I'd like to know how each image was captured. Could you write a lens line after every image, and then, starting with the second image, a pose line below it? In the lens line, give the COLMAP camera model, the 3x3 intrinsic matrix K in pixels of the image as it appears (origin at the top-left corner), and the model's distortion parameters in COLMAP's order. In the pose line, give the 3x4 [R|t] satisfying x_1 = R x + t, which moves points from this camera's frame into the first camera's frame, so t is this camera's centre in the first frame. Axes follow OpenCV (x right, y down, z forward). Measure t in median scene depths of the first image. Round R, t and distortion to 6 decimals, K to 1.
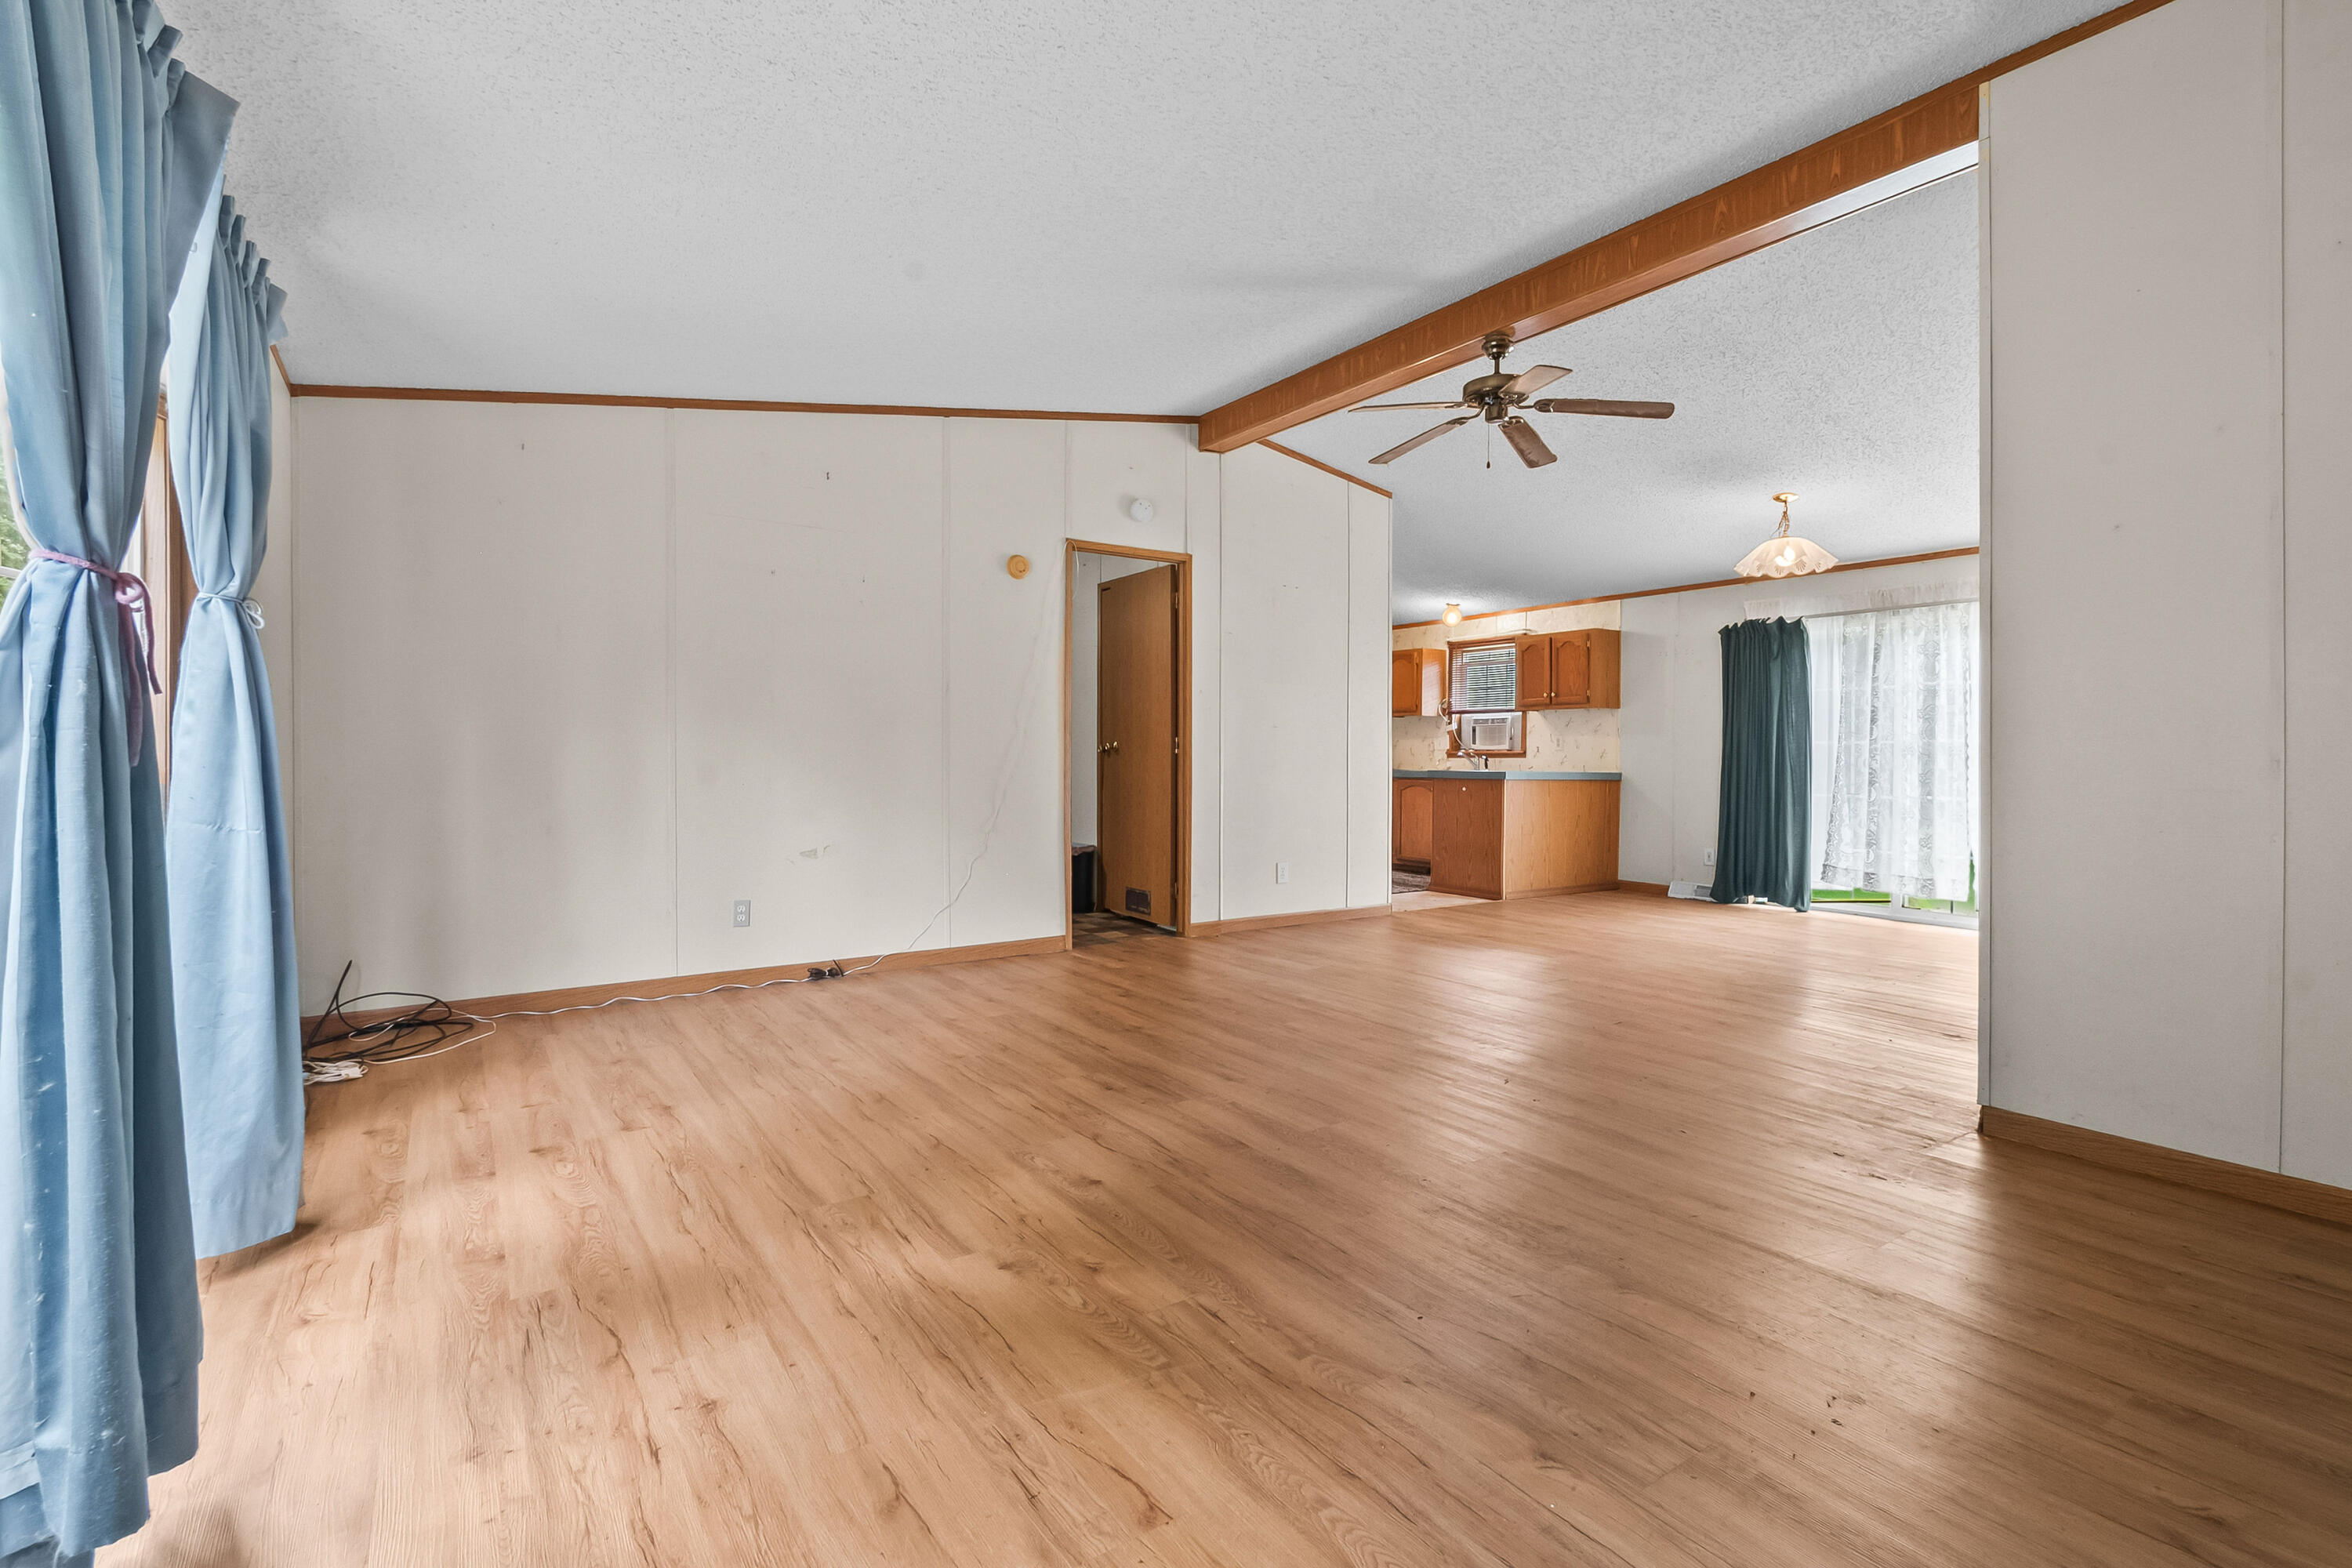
lens RADIAL K [[1064.2, 0, 1151.3], [0, 1064.2, 756.9], [0, 0, 1]] dist [-0.003367, -0.000212]
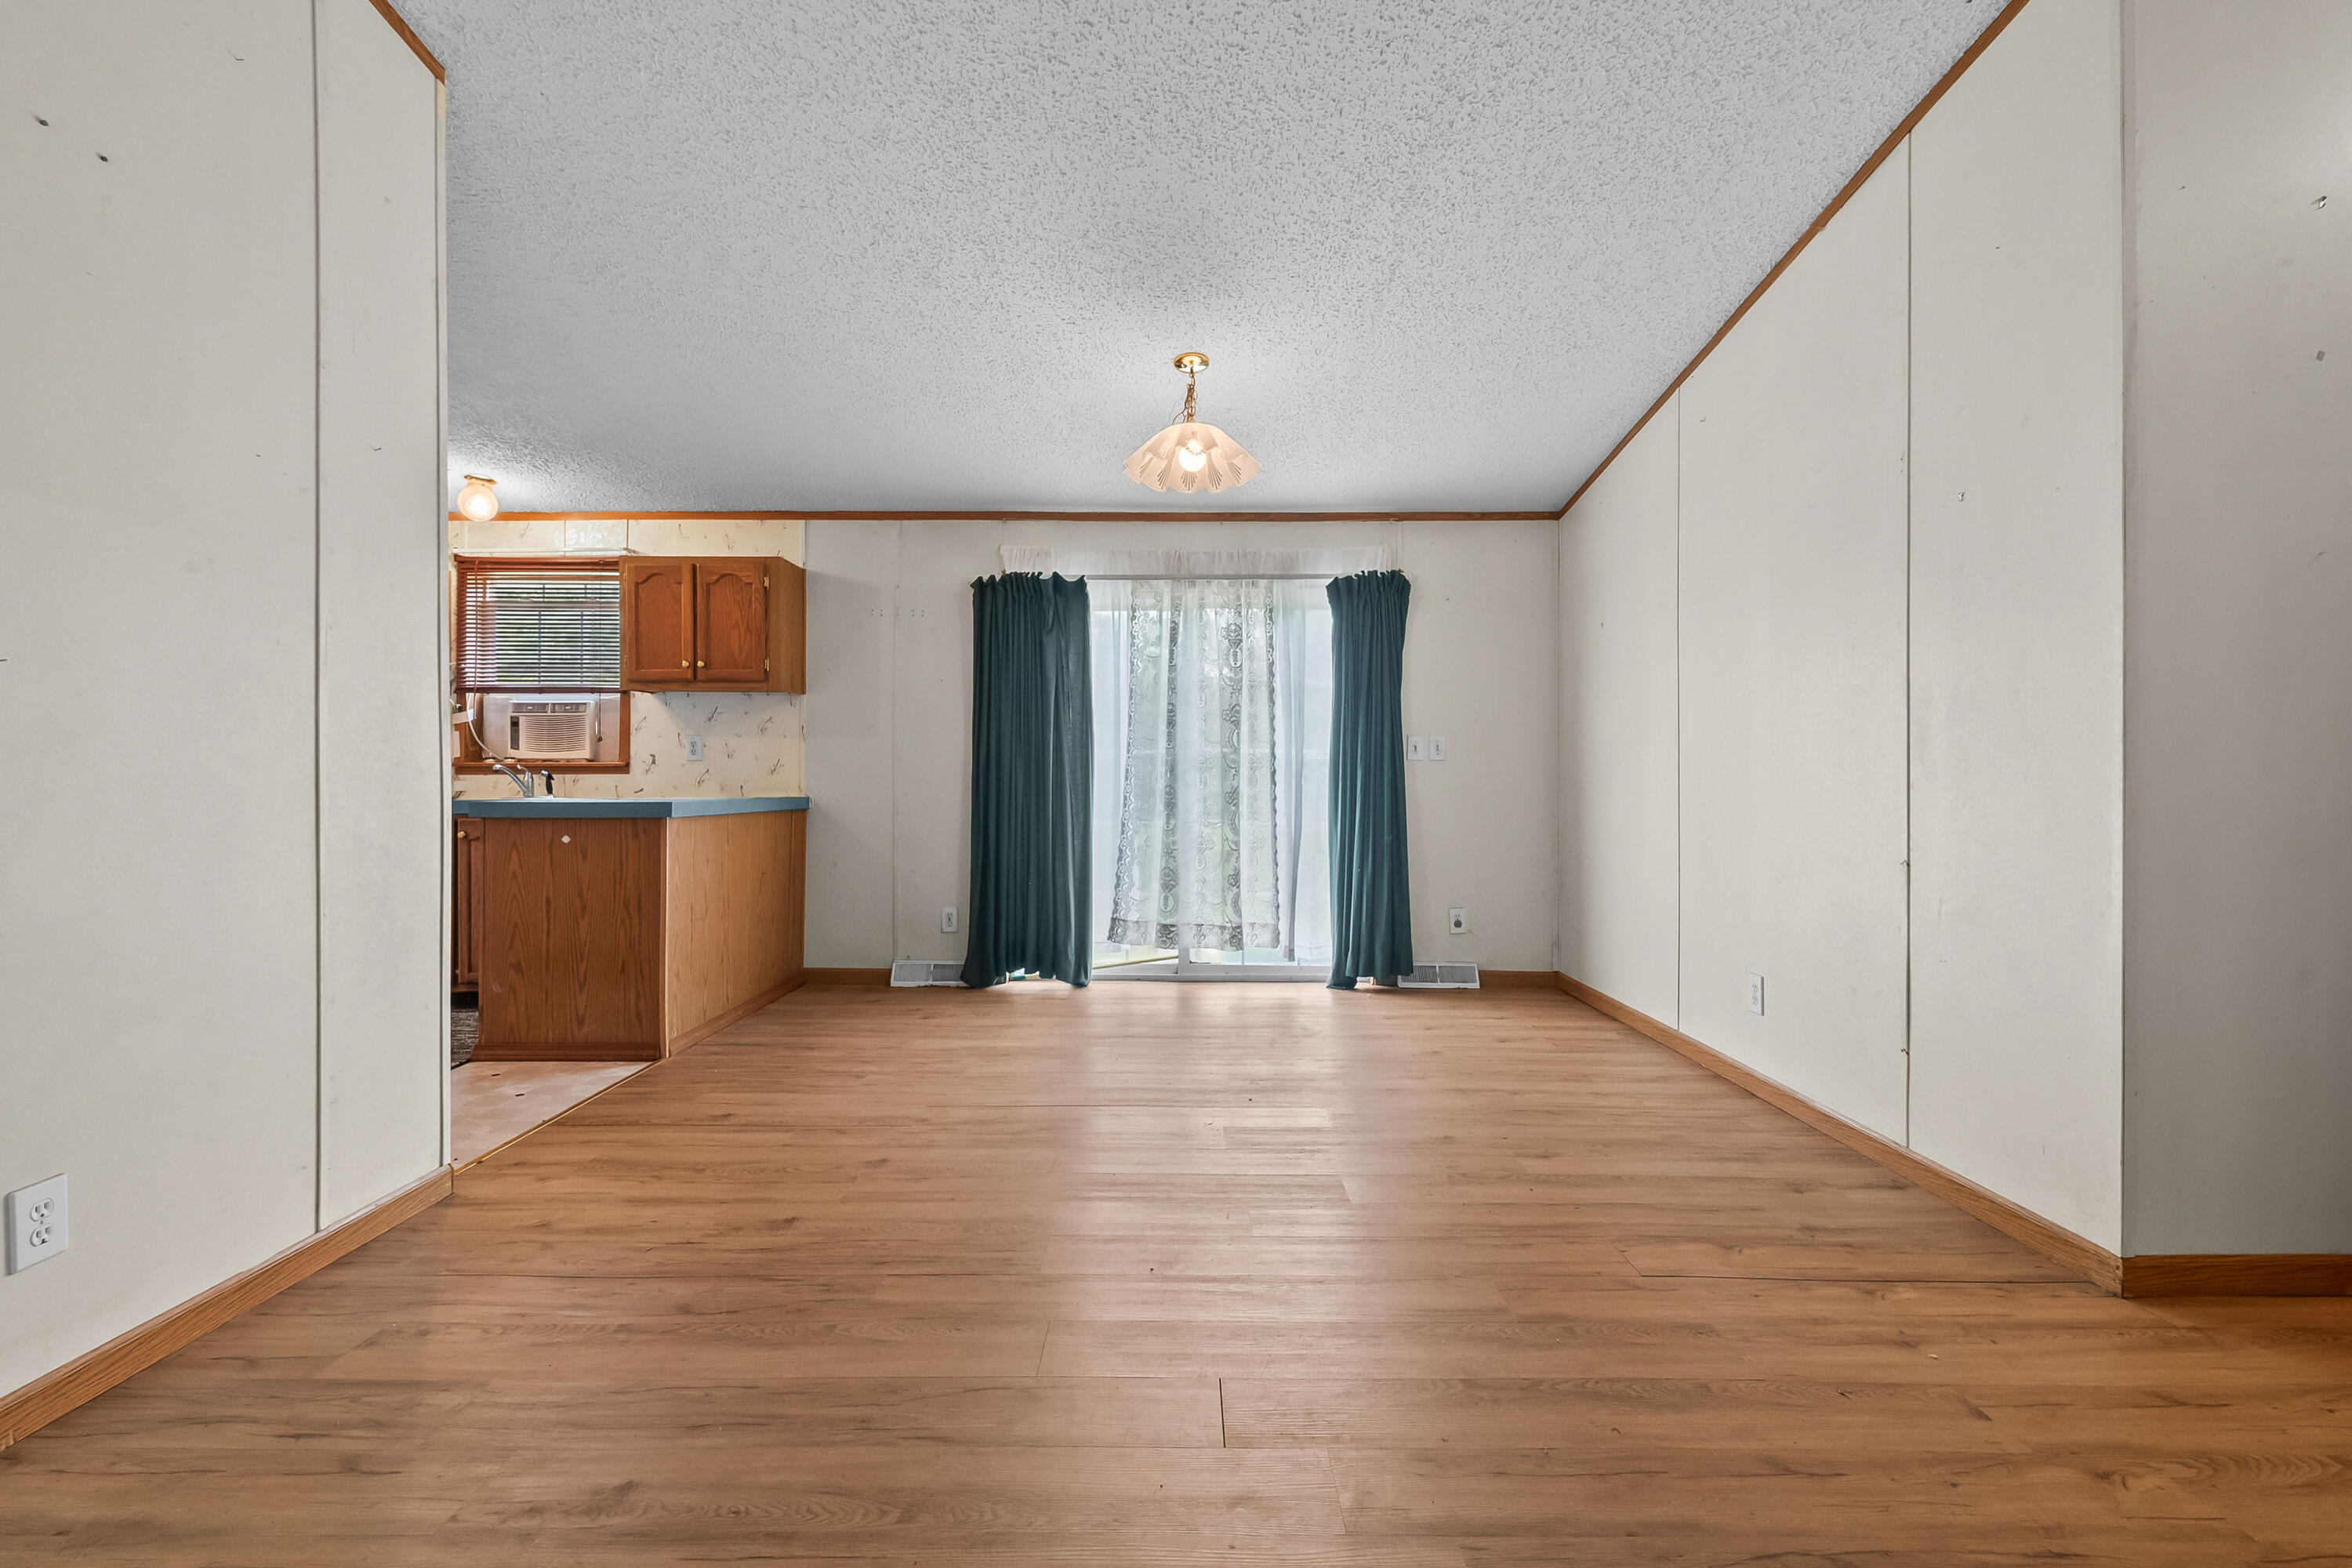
lens RADIAL K [[1066.3, 0, 1202.5], [0, 1066.3, 776.0], [0, 0, 1]] dist [-0.002624, -0.000930]
pose [[0.551612, -0.003760, 0.834092, 0.046872], [0.002515, 0.999993, 0.002844, 0.001355], [-0.834097, 0.000529, 0.551618, 0.451523]]
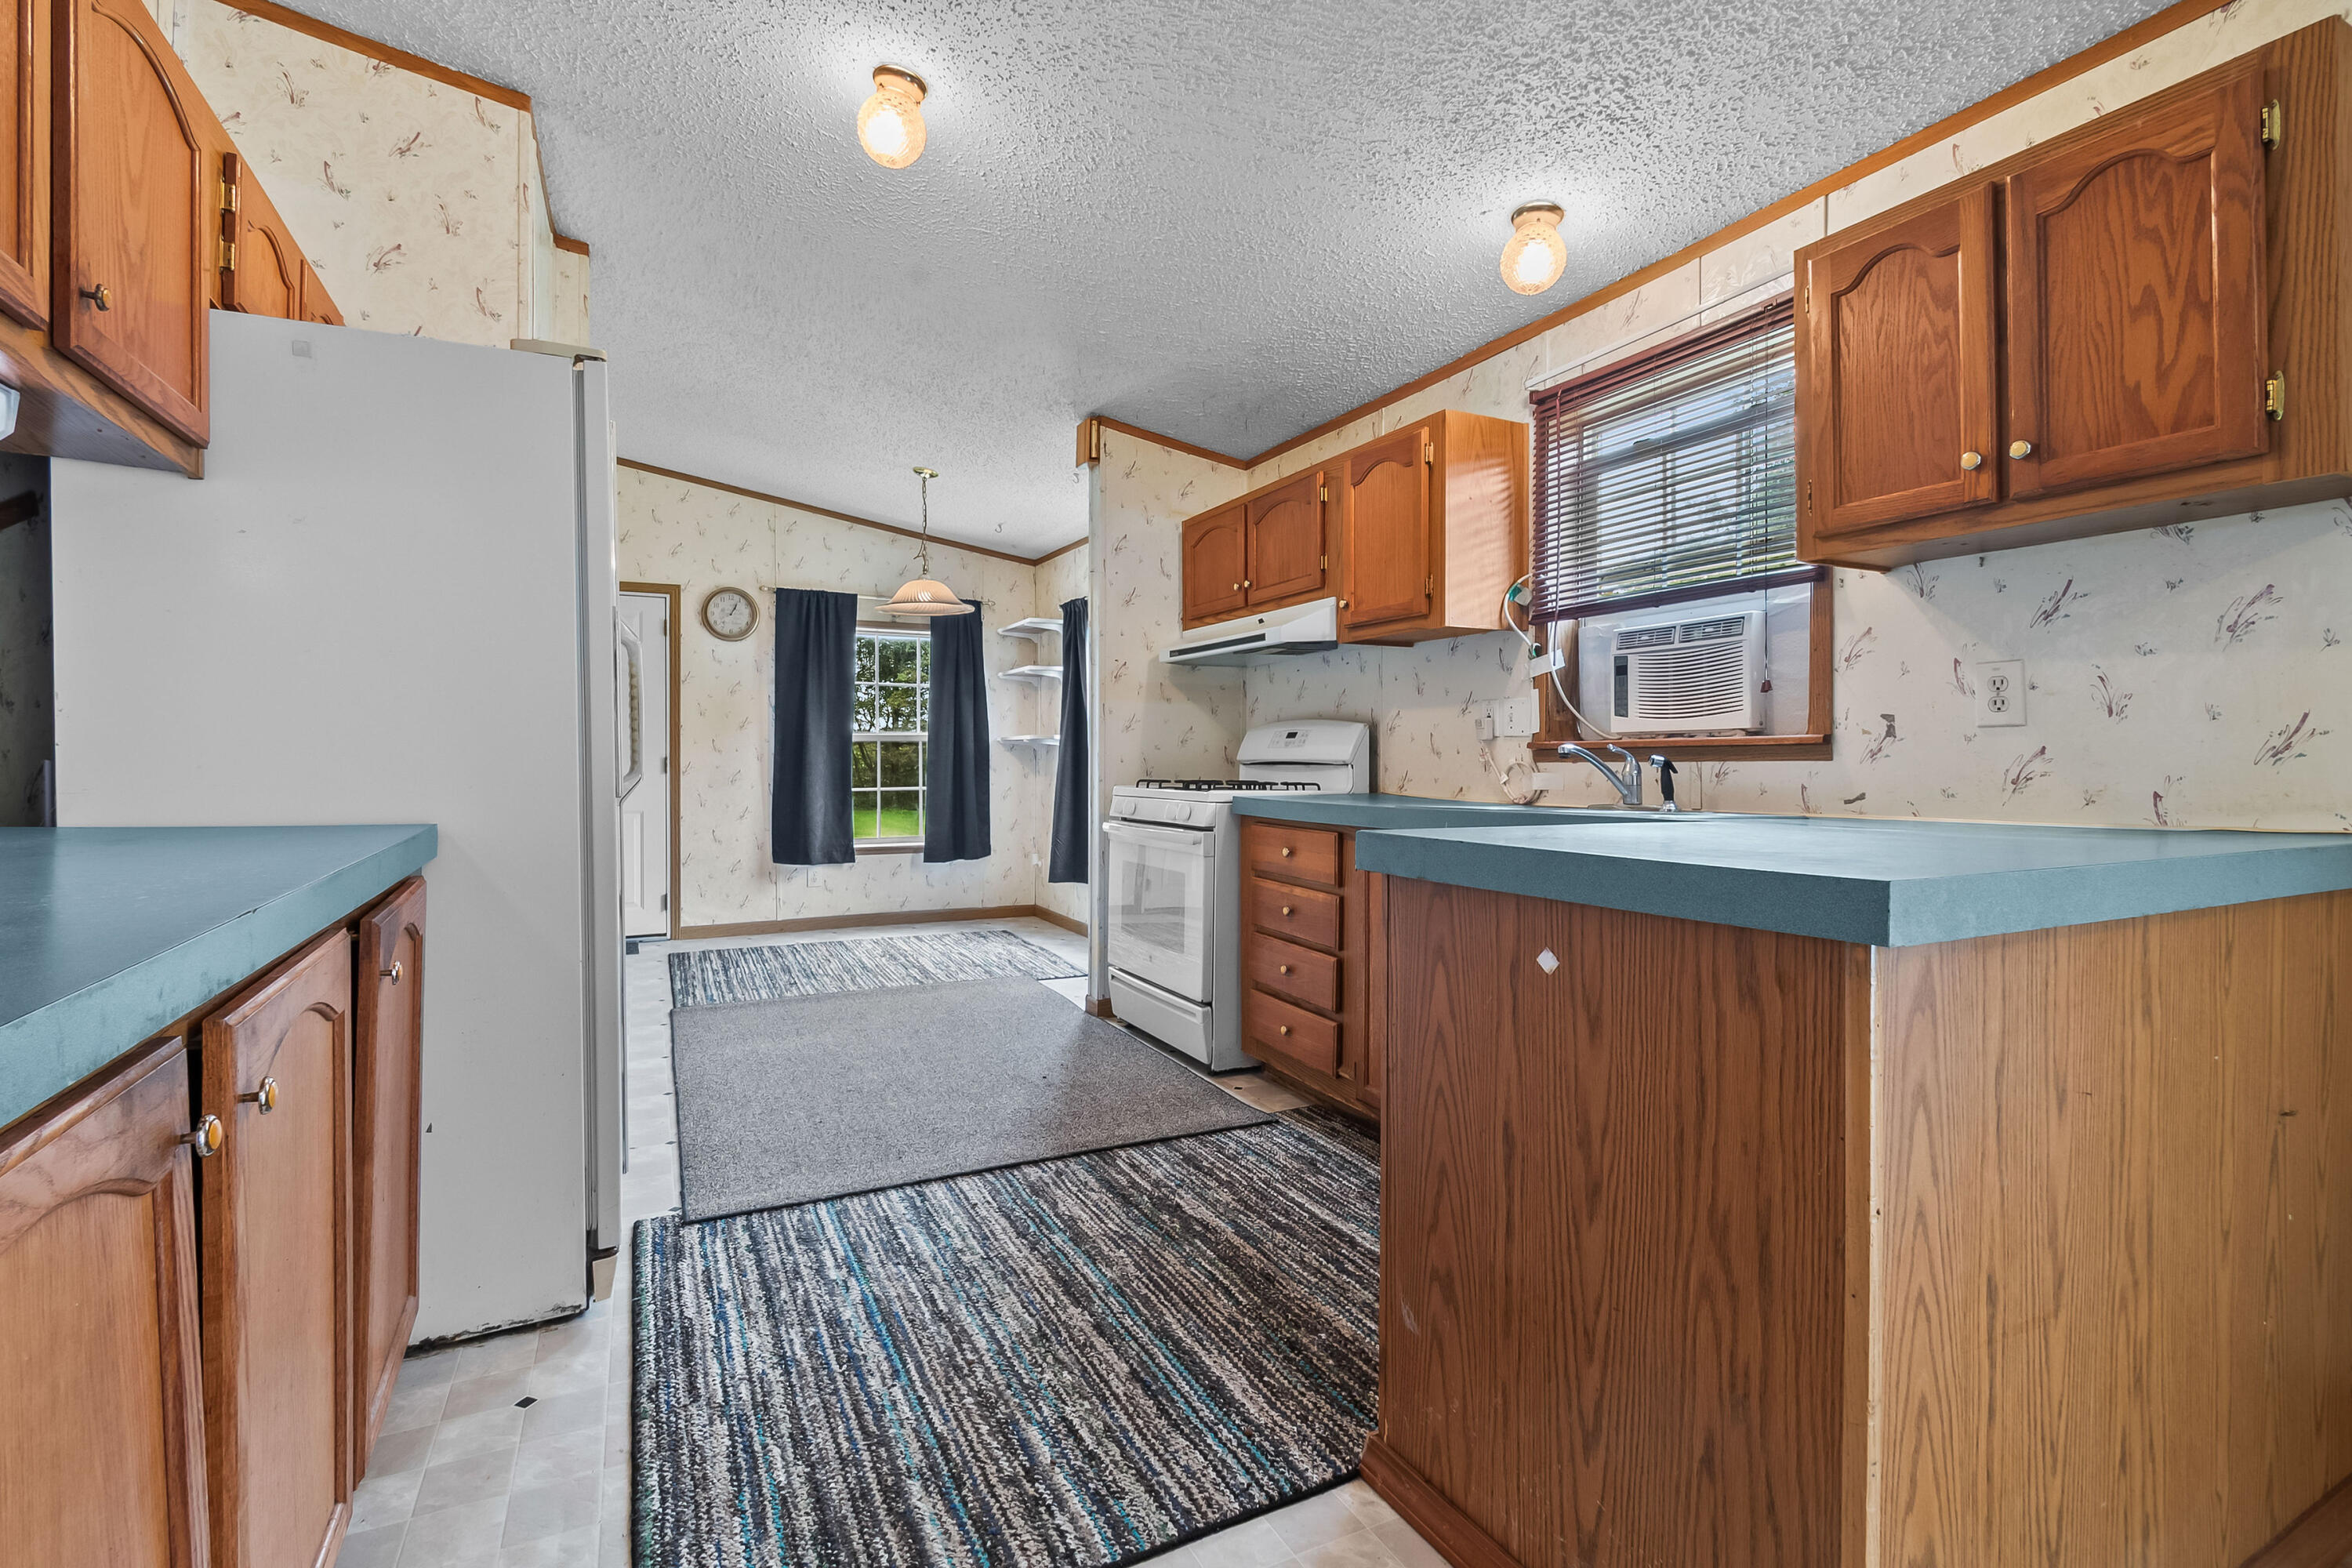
lens RADIAL K [[1064.2, 0, 1151.3], [0, 1064.2, 756.9], [0, 0, 1]] dist [-0.003367, -0.000212]
pose [[0.991236, -0.004558, -0.132022, 0.236857], [0.003621, 0.999967, -0.007337, 0.001545], [0.132051, 0.006795, 0.991220, 0.767855]]
